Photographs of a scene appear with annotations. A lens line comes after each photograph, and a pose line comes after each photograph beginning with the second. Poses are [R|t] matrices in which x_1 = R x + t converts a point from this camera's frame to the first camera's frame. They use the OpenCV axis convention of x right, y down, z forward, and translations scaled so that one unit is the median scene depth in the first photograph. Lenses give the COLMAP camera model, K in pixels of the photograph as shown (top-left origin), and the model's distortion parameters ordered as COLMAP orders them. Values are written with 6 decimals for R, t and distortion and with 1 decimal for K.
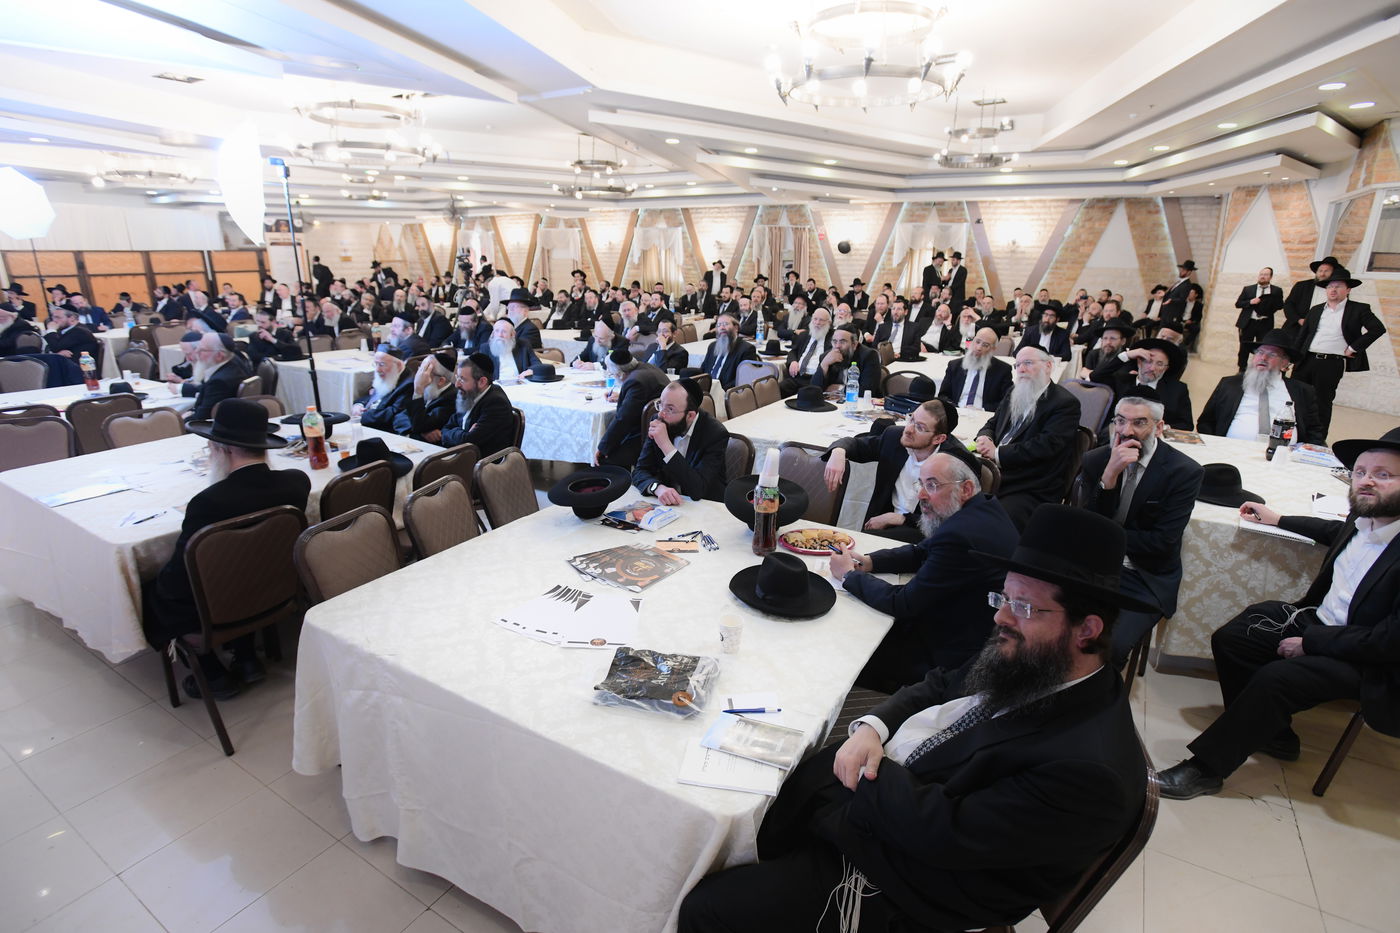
lens RADIAL K [[694.2, 0, 700.0], [0, 694.2, 466.5], [0, 0, 1]] dist [-0.064648, 0.028256]
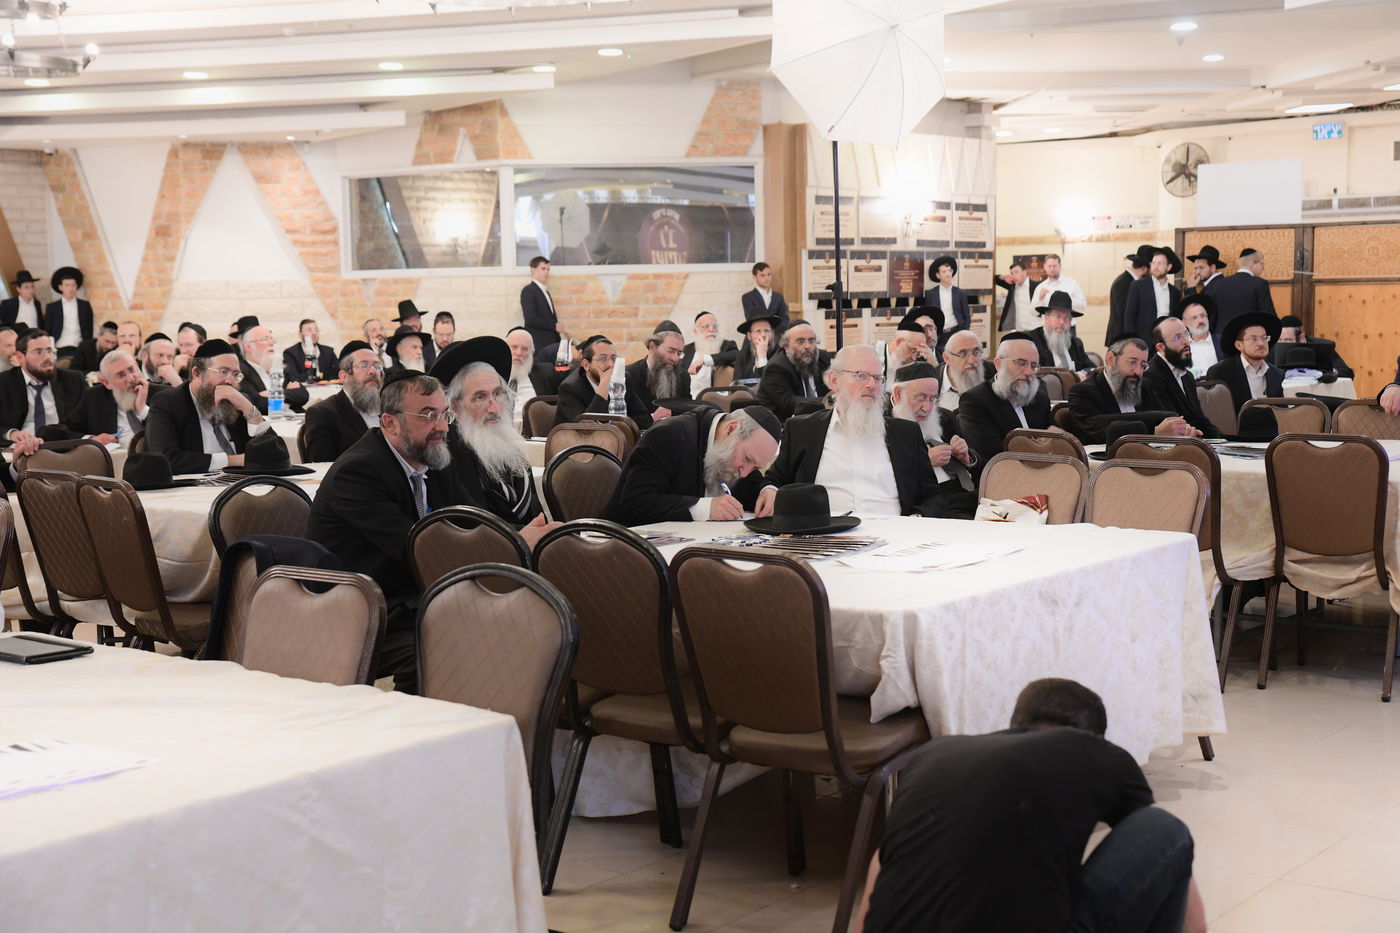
lens RADIAL K [[1904.4, 0, 700.0], [0, 1904.4, 466.5], [0, 0, 1]] dist [0.013810, 0.490972]
pose [[0.110745, -0.097618, 0.989043, -0.718174], [0.308791, 0.949291, 0.059119, -0.080488], [-0.944660, 0.298861, 0.135273, 0.338077]]
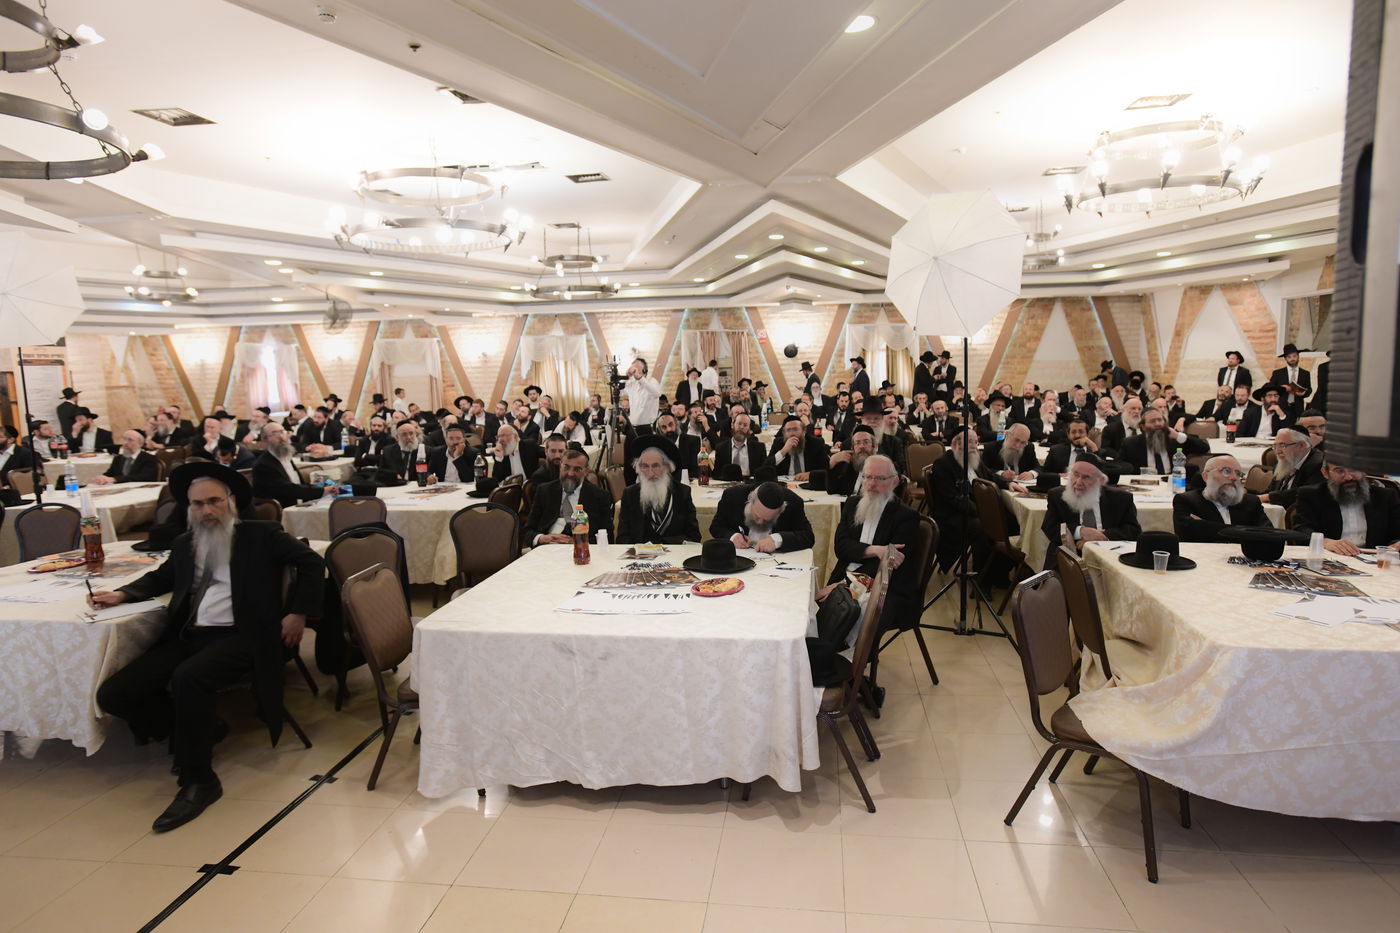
lens RADIAL K [[812.8, 0, 700.0], [0, 812.8, 466.5], [0, 0, 1]] dist [-0.061315, 0.056040]
pose [[0.916985, -0.078695, 0.391084, -0.431981], [0.145924, 0.978576, -0.145240, -0.031311], [-0.371276, 0.190251, 0.908823, 0.100707]]
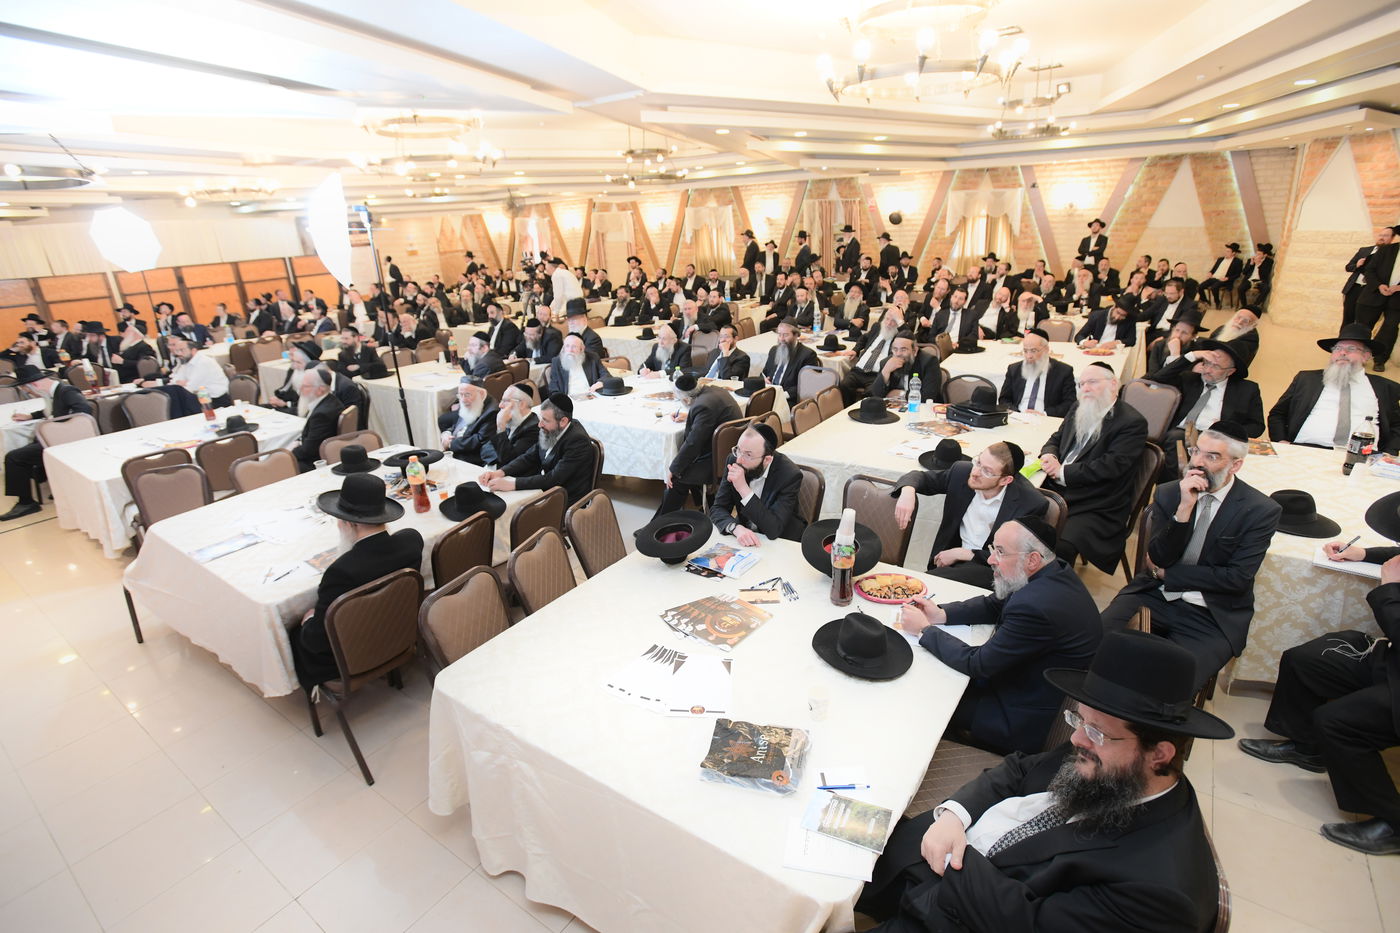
lens RADIAL K [[674.9, 0, 700.0], [0, 674.9, 466.5], [0, 0, 1]] dist [-0.063493, 0.022073]
pose [[0.996172, -0.030605, -0.081883, -0.006228], [0.035148, 0.997888, 0.054630, -0.027569], [0.080038, -0.057299, 0.995144, -0.006618]]
